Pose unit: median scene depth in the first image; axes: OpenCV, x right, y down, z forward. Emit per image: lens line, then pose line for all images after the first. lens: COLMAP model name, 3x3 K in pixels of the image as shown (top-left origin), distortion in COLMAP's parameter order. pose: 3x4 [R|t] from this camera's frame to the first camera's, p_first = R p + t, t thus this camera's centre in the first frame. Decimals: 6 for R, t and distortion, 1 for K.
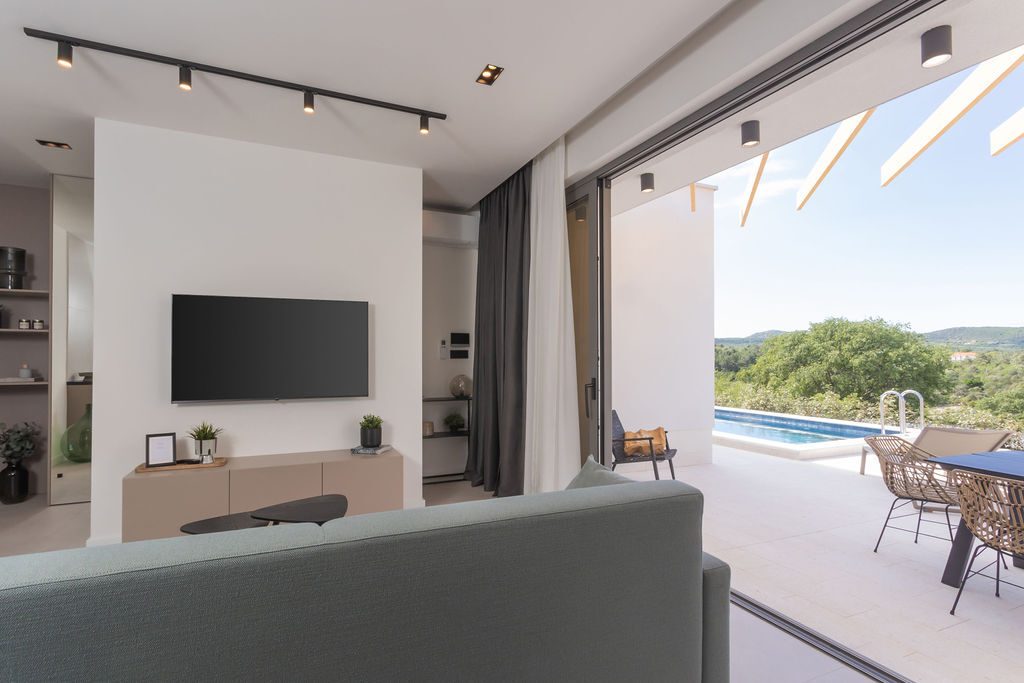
lens RADIAL K [[503.1, 0, 508.9], [0, 503.1, 353.3], [0, 0, 1]] dist [-0.000092, 0.000784]
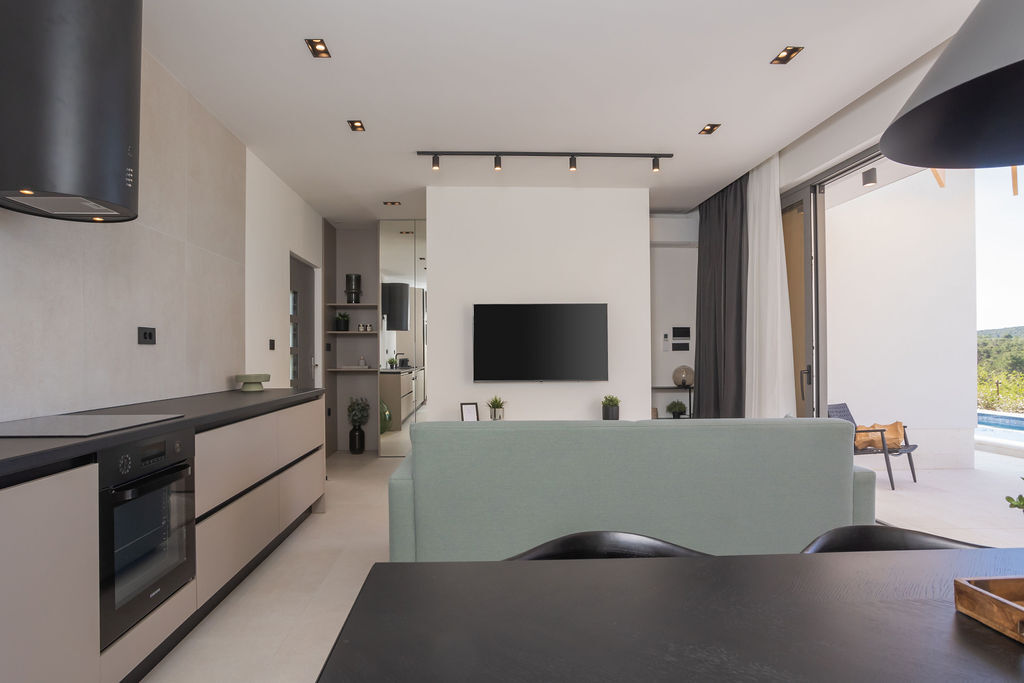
lens RADIAL K [[592.9, 0, 509.8], [0, 592.9, 352.1], [0, 0, 1]] dist [-0.034338, 0.000611]
pose [[0.935579, -0.007521, -0.353038, 0.007366], [0.008258, 0.999966, 0.000582, 0.012243], [0.353022, -0.003460, 0.935609, -0.401338]]
